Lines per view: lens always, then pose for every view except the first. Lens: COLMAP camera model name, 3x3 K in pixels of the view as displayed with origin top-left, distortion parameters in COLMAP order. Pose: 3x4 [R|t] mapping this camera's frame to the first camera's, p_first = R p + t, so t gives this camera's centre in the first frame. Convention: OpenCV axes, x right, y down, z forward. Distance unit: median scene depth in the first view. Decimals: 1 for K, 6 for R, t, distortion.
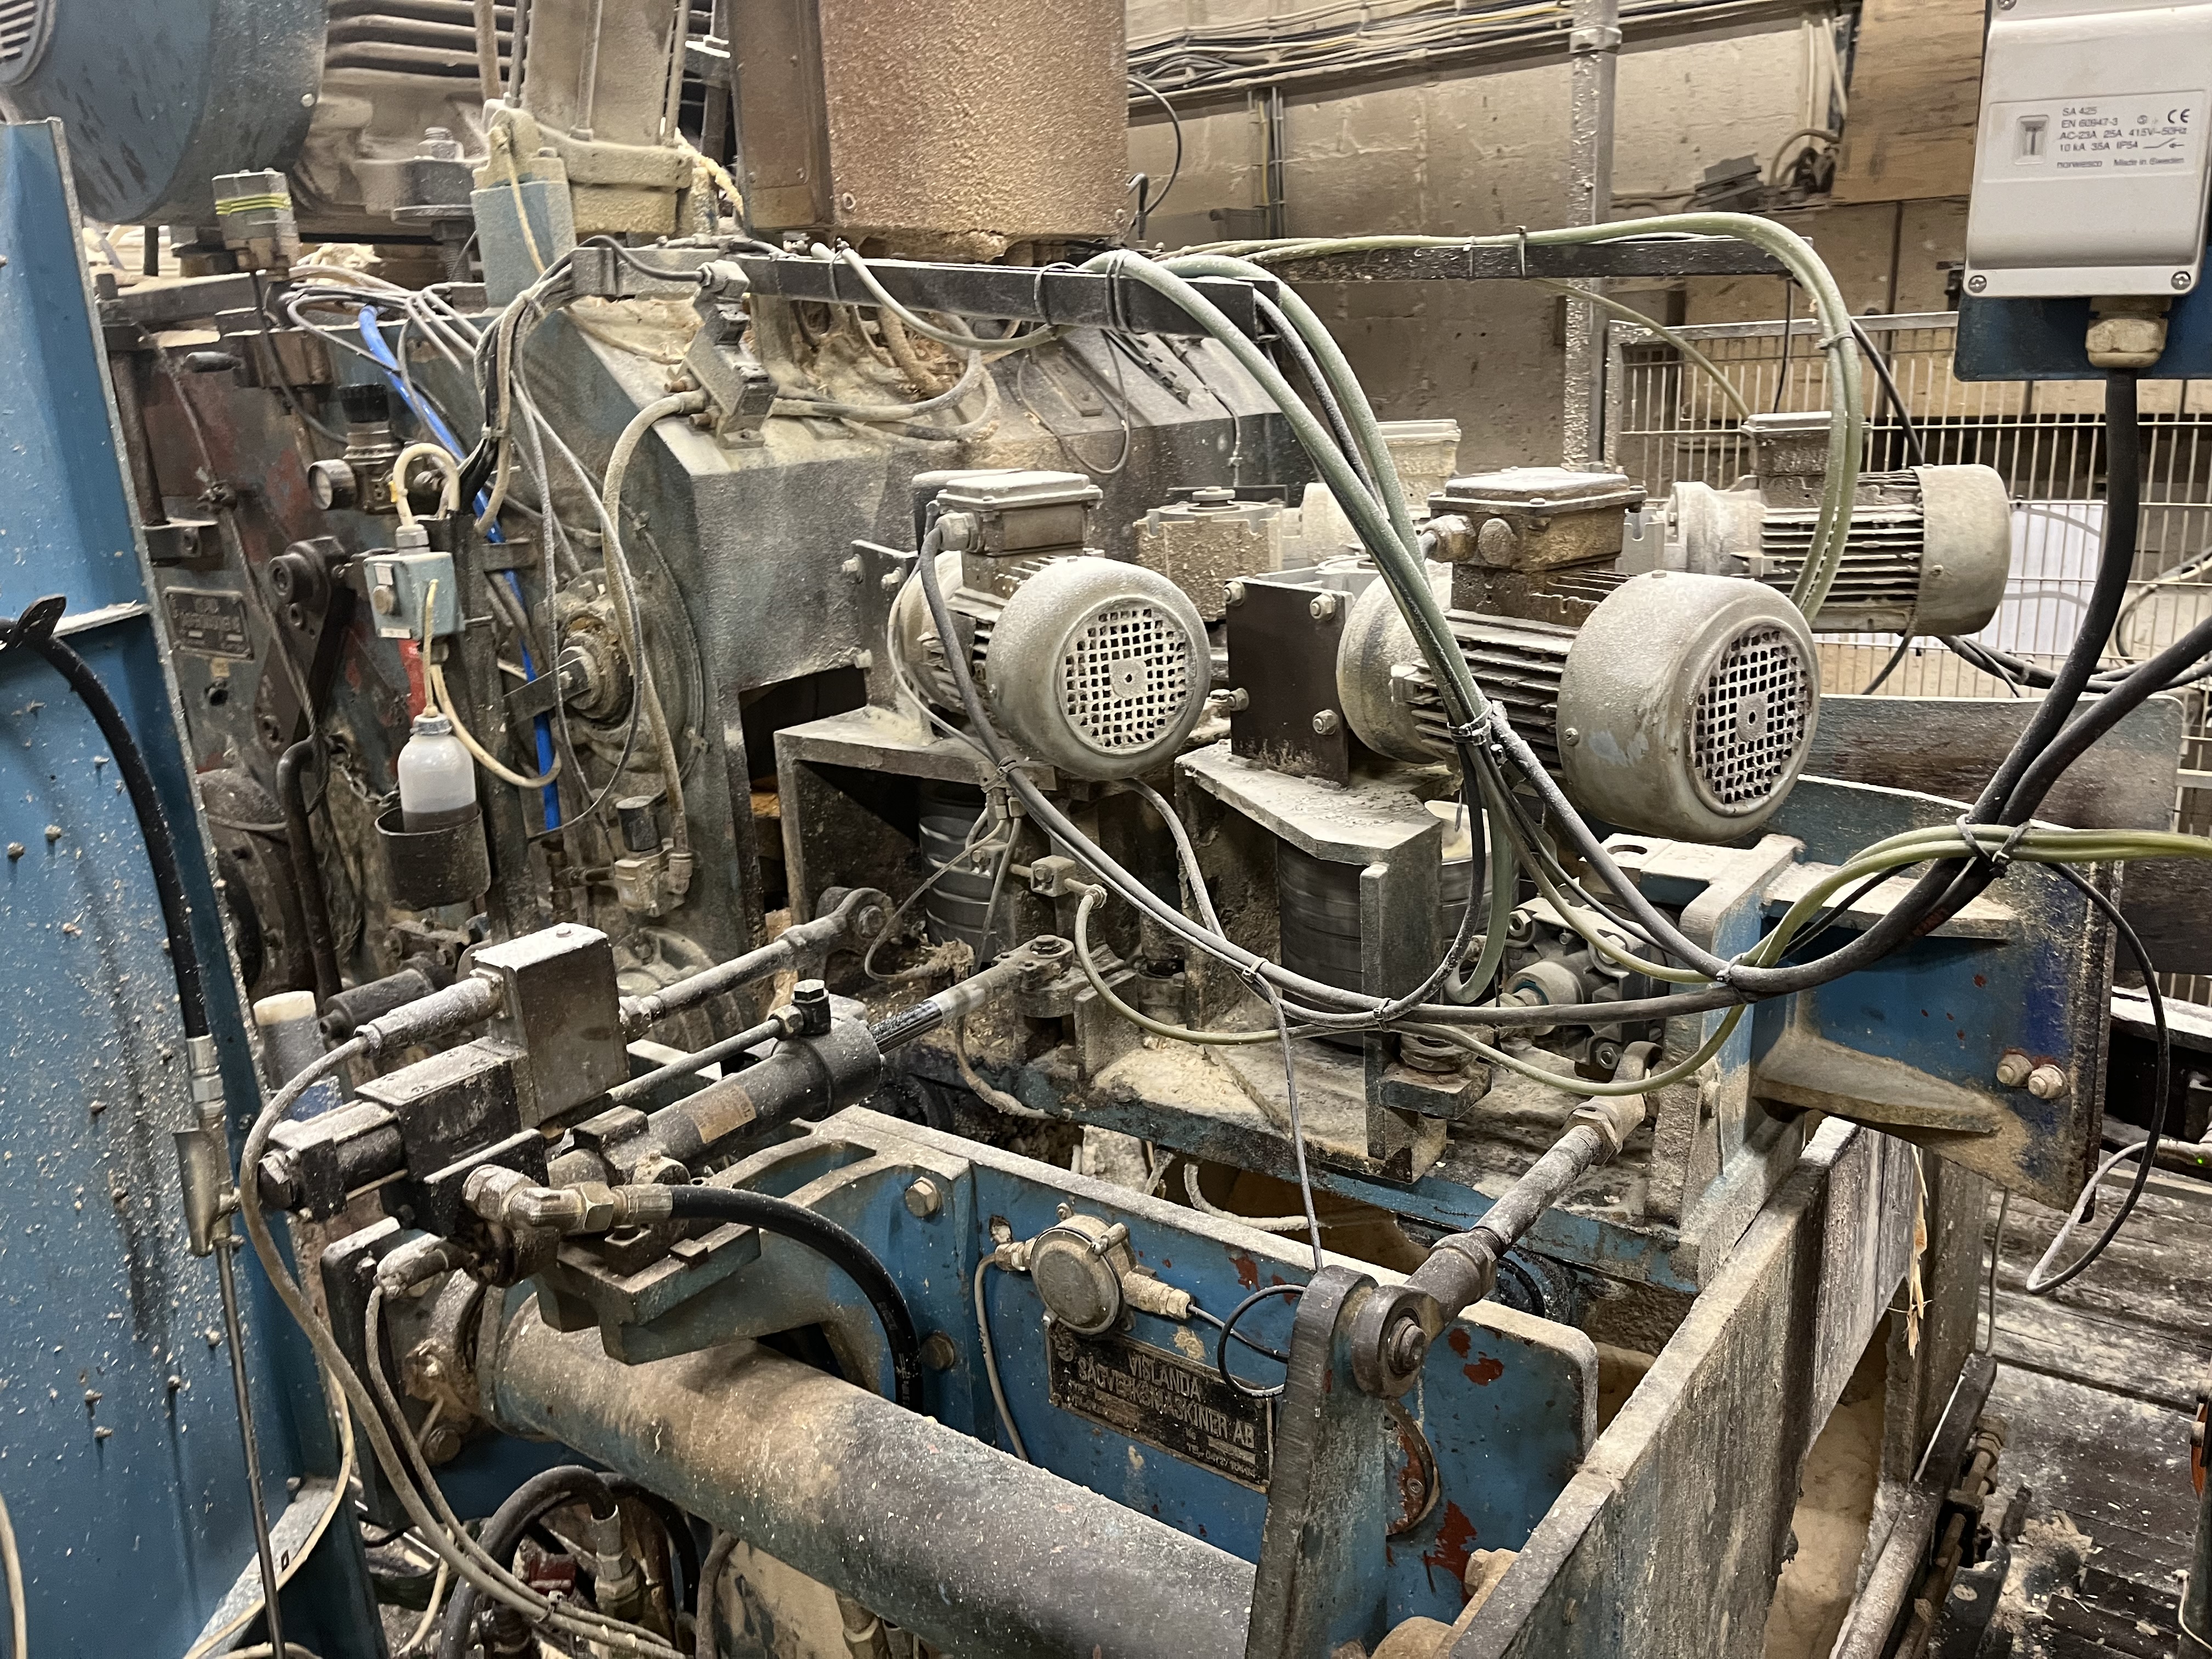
lens RADIAL K [[1667.8, 0, 1106.0], [0, 1667.8, 829.5], [0, 0, 1]] dist [0.055909, -0.088355]
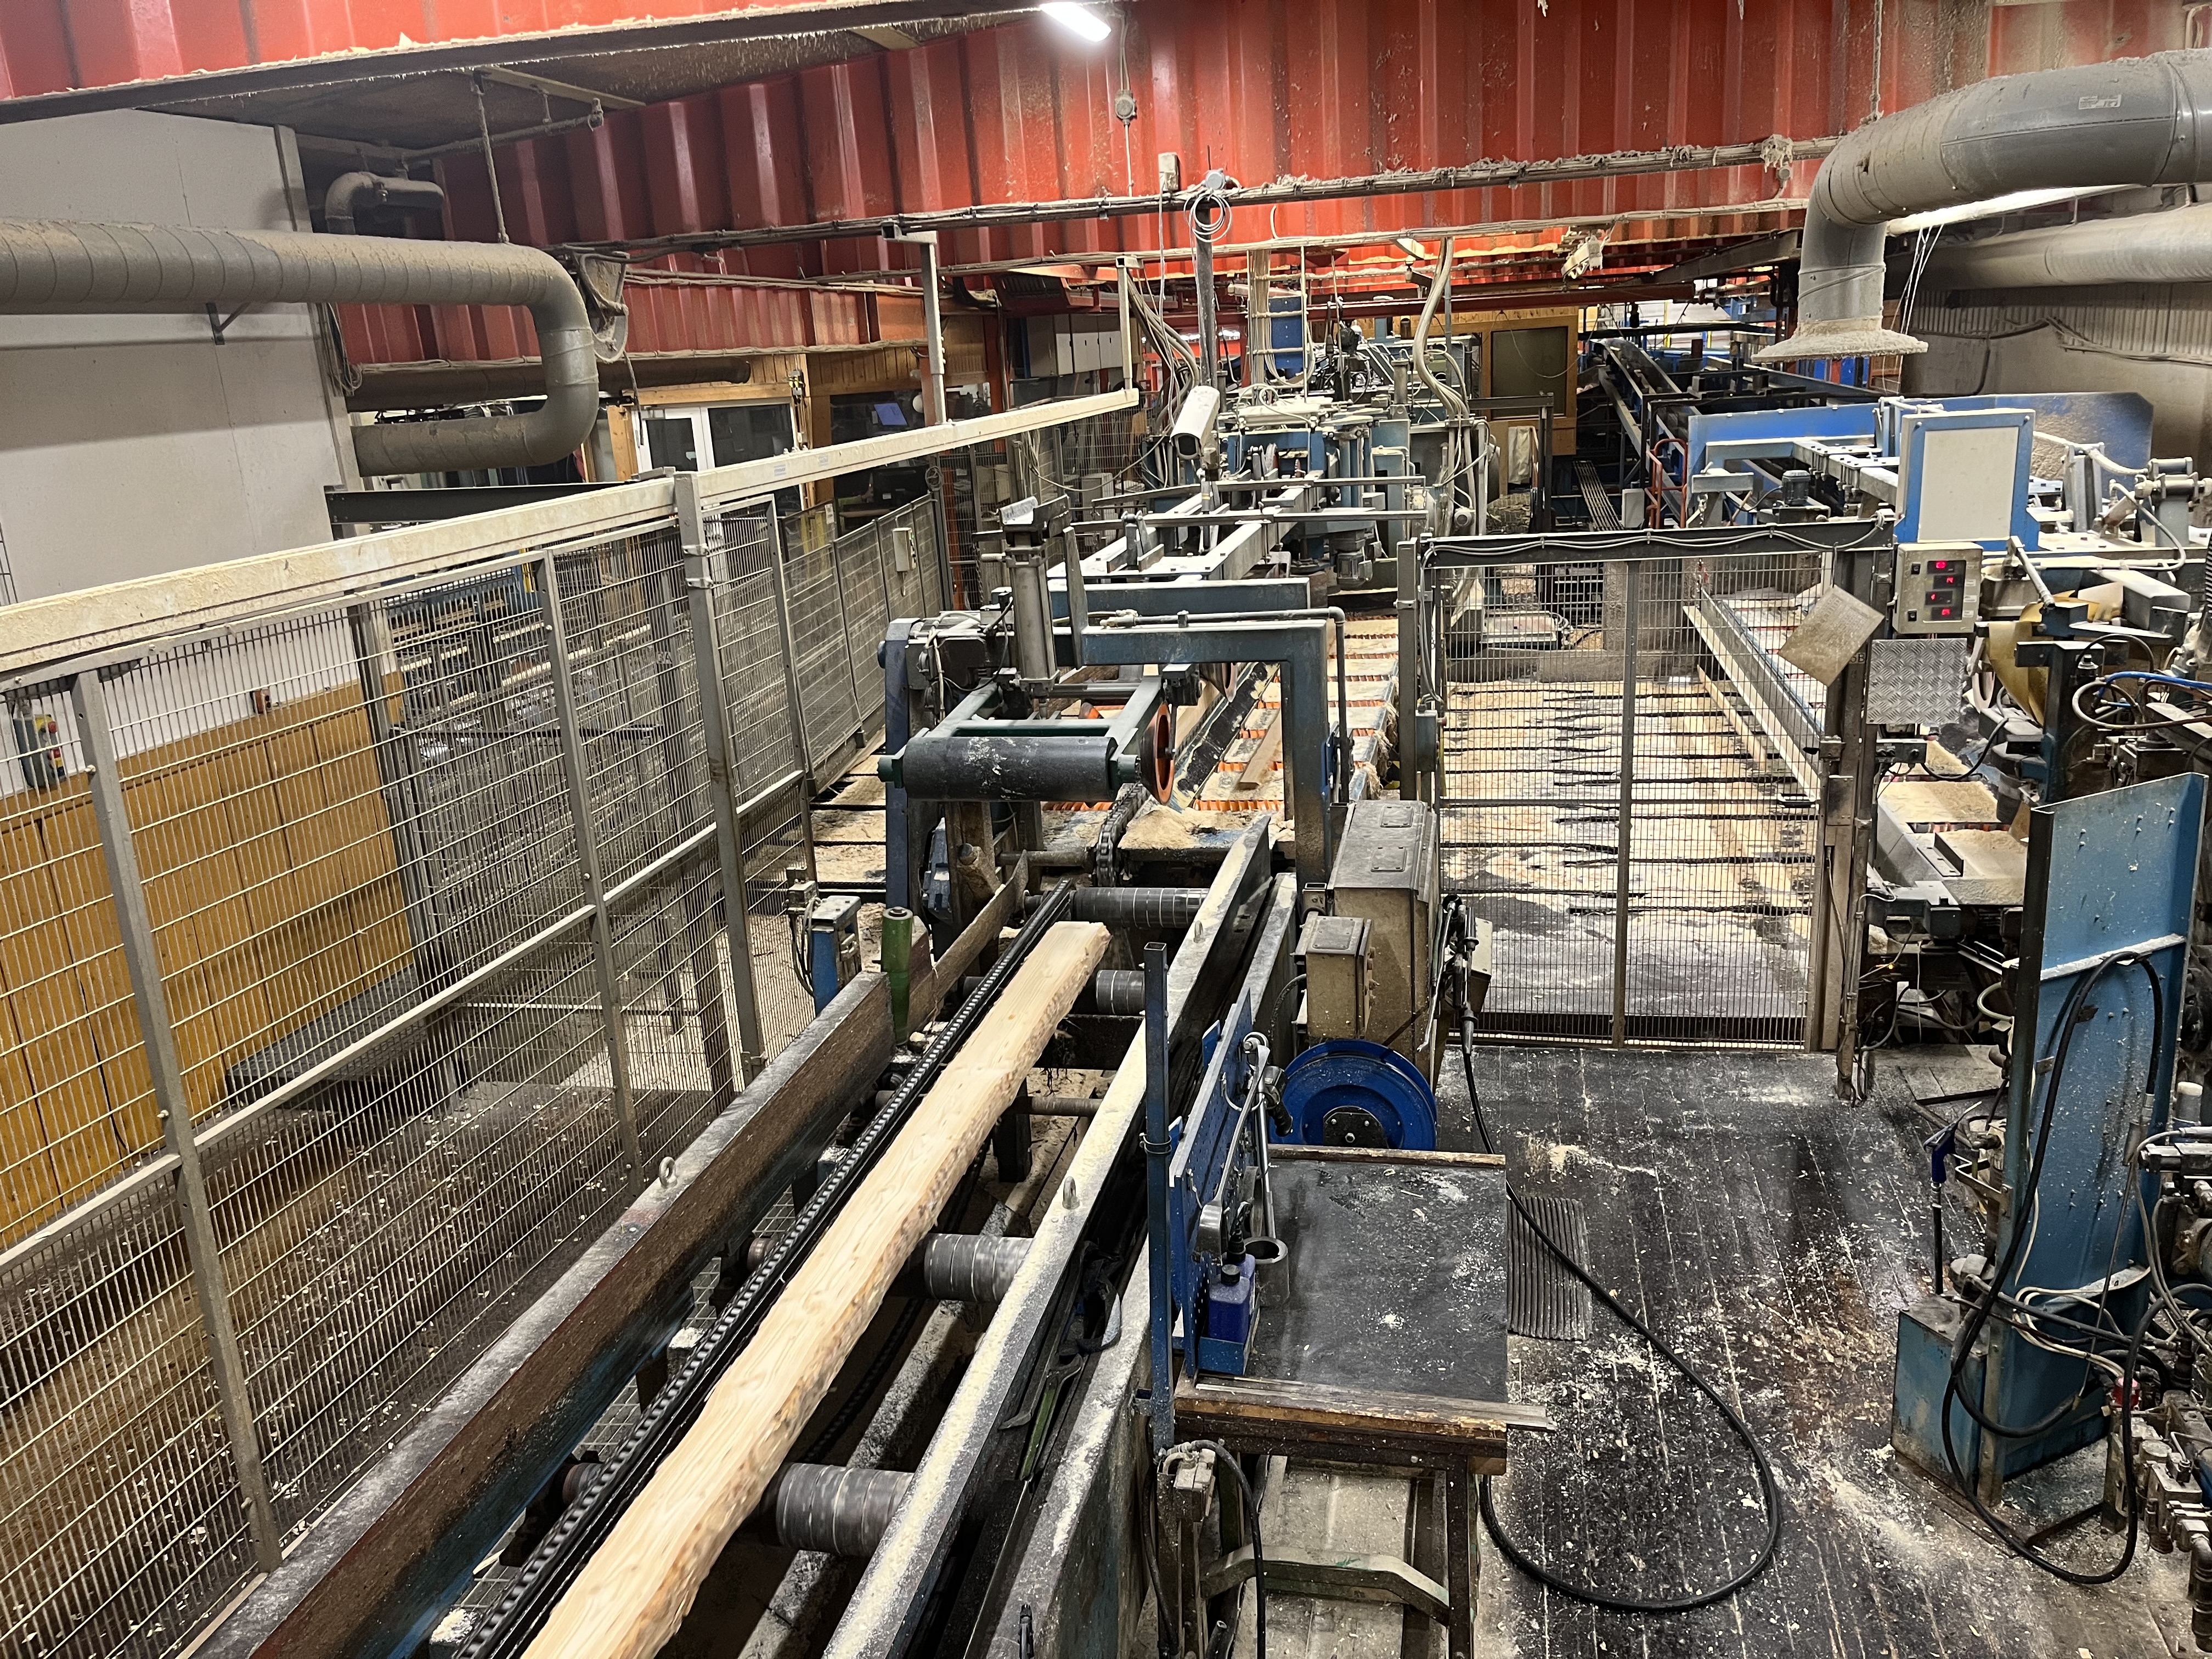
lens RADIAL K [[1667.8, 0, 1106.0], [0, 1667.8, 829.5], [0, 0, 1]] dist [0.055909, -0.088355]
pose [[0.411180, 0.288732, -0.864618, 1.122926], [-0.210662, 0.952932, 0.218041, -0.579753], [0.886878, 0.092488, 0.452651, -1.998567]]
